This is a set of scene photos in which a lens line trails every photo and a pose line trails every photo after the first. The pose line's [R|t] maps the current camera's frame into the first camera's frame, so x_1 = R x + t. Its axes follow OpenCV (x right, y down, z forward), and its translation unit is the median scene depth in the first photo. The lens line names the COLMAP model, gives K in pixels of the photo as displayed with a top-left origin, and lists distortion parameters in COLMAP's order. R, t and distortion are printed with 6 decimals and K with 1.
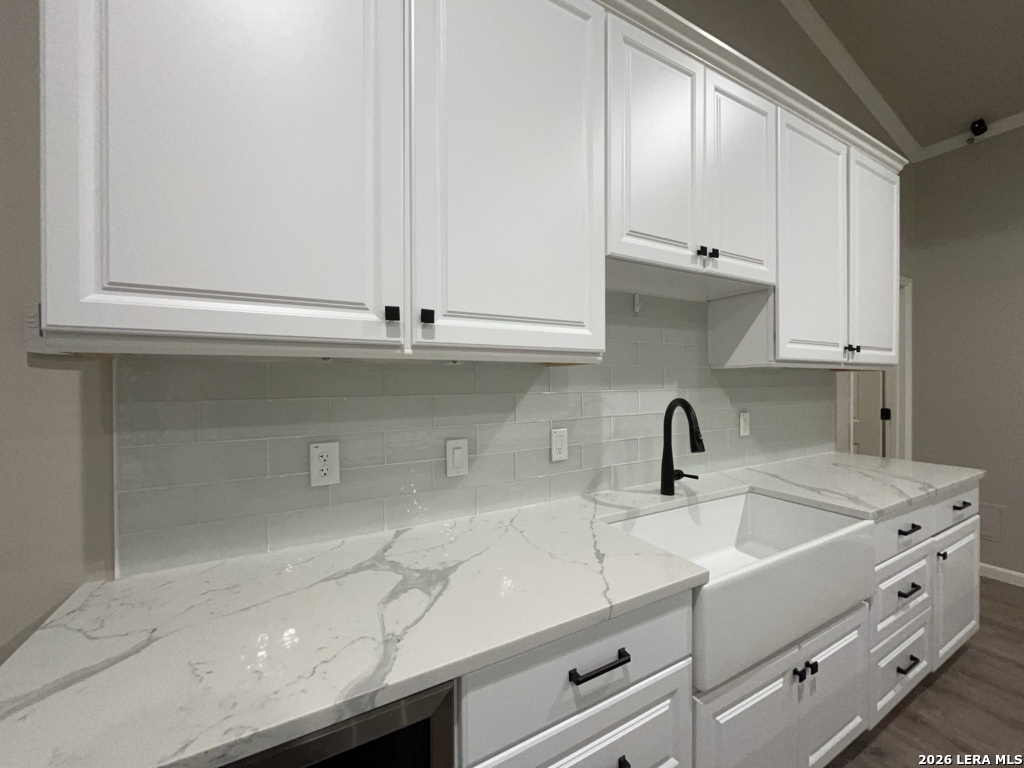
lens RADIAL K [[413.6, 0, 514.5], [0, 413.6, 383.6], [0, 0, 1]] dist [0.000144, 0.000097]
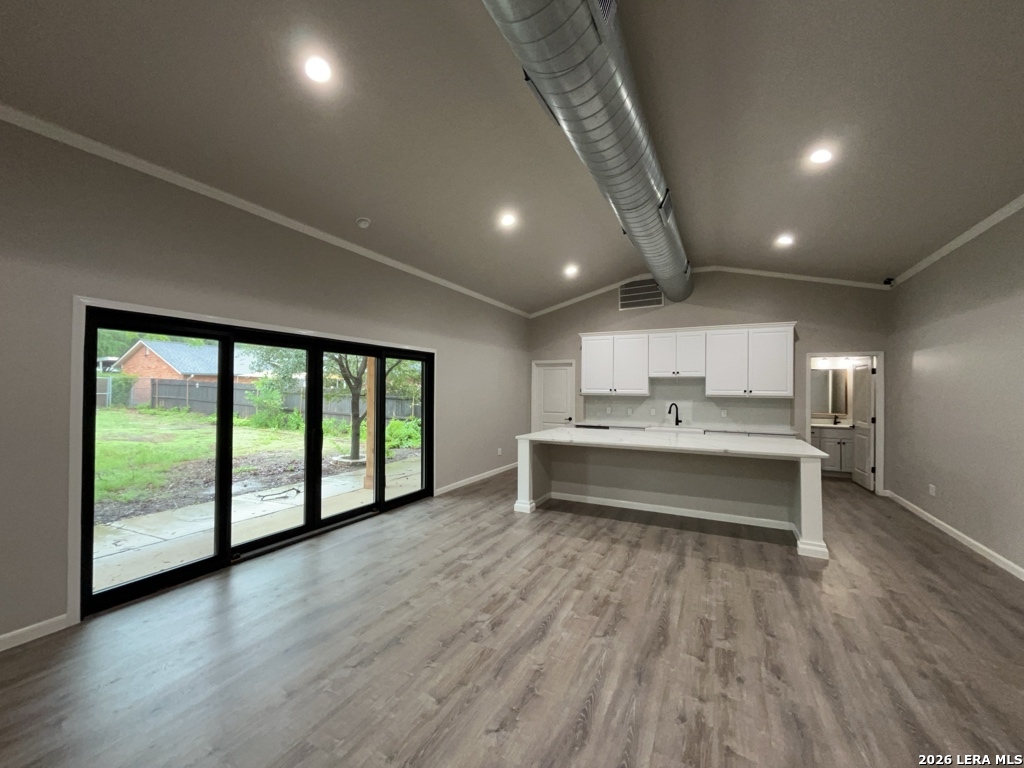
lens RADIAL K [[413.6, 0, 514.5], [0, 413.6, 383.6], [0, 0, 1]] dist [0.000144, 0.000097]
pose [[0.556291, -0.003756, -0.830979, 3.268339], [-0.016747, 0.999736, -0.015731, -0.081359], [0.830819, 0.022668, 0.556081, -3.083111]]
